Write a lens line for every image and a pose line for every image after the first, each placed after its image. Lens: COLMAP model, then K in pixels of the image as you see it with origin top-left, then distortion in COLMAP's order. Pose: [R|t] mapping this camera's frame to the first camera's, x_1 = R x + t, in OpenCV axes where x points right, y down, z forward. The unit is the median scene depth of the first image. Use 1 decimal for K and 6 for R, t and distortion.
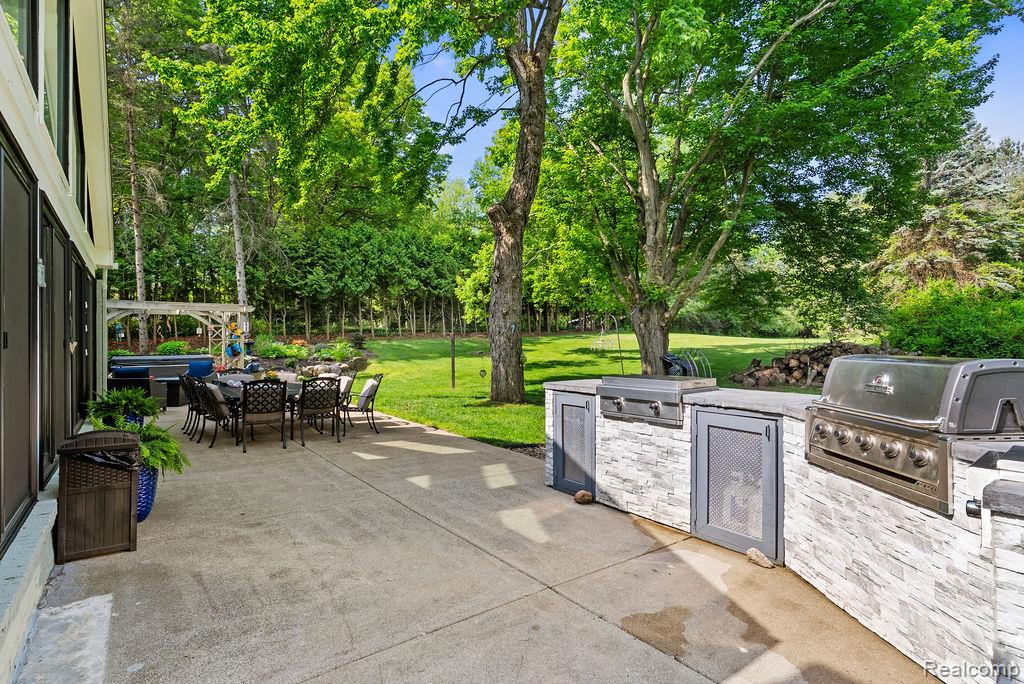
lens RADIAL K [[498.6, 0, 512.0], [0, 498.6, 342.0], [0, 0, 1]] dist [-0.018645, 0.000379]
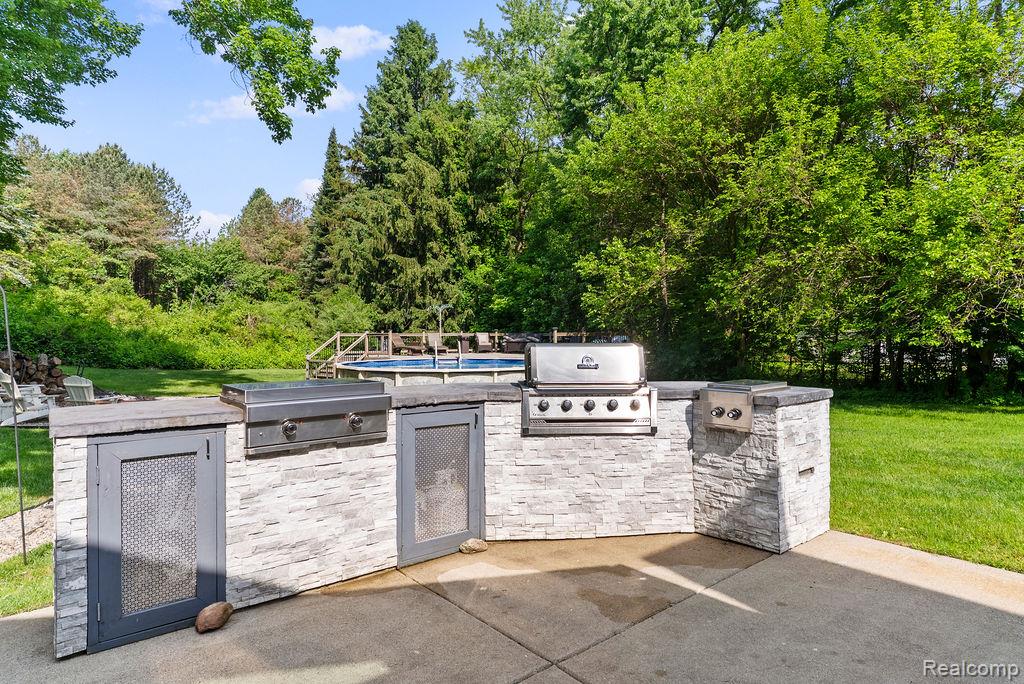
lens RADIAL K [[574.3, 0, 512.0], [0, 574.3, 342.0], [0, 0, 1]] dist [0.000412, -0.001067]
pose [[-0.028659, -0.003817, 0.999582, -0.586962], [0.002126, 0.999990, 0.003880, 0.012886], [-0.999587, 0.002237, -0.028651, 0.830497]]
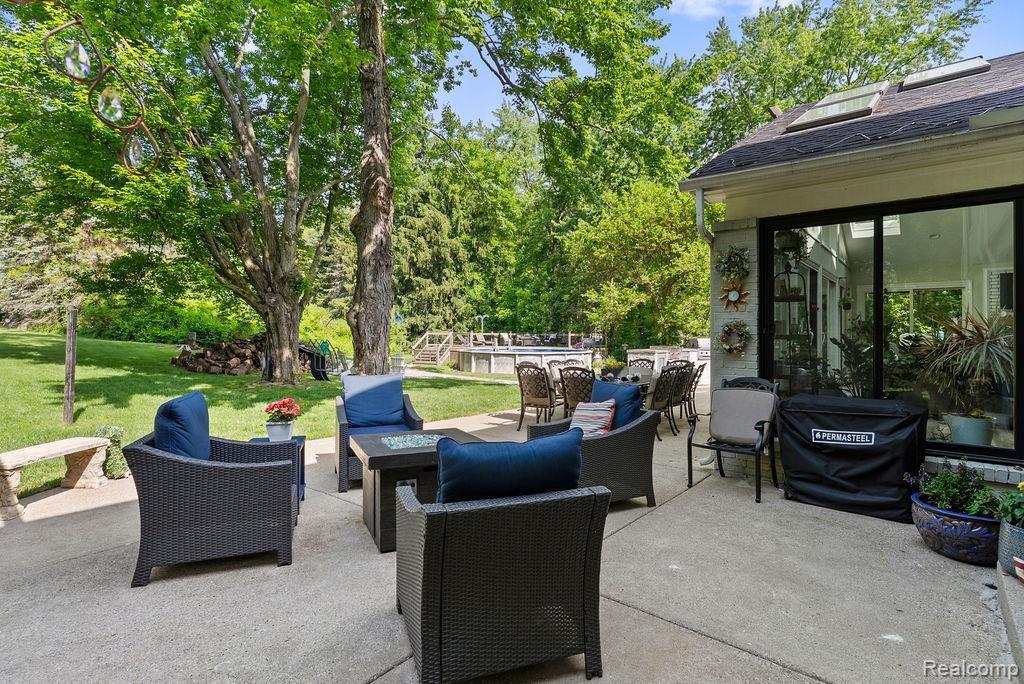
lens RADIAL K [[498.6, 0, 512.0], [0, 498.6, 342.0], [0, 0, 1]] dist [-0.018645, 0.000379]
pose [[-0.222029, -0.008843, 0.975000, -0.924766], [-0.003974, 0.999959, 0.008164, 0.014068], [-0.975032, -0.002062, -0.222054, 1.140649]]
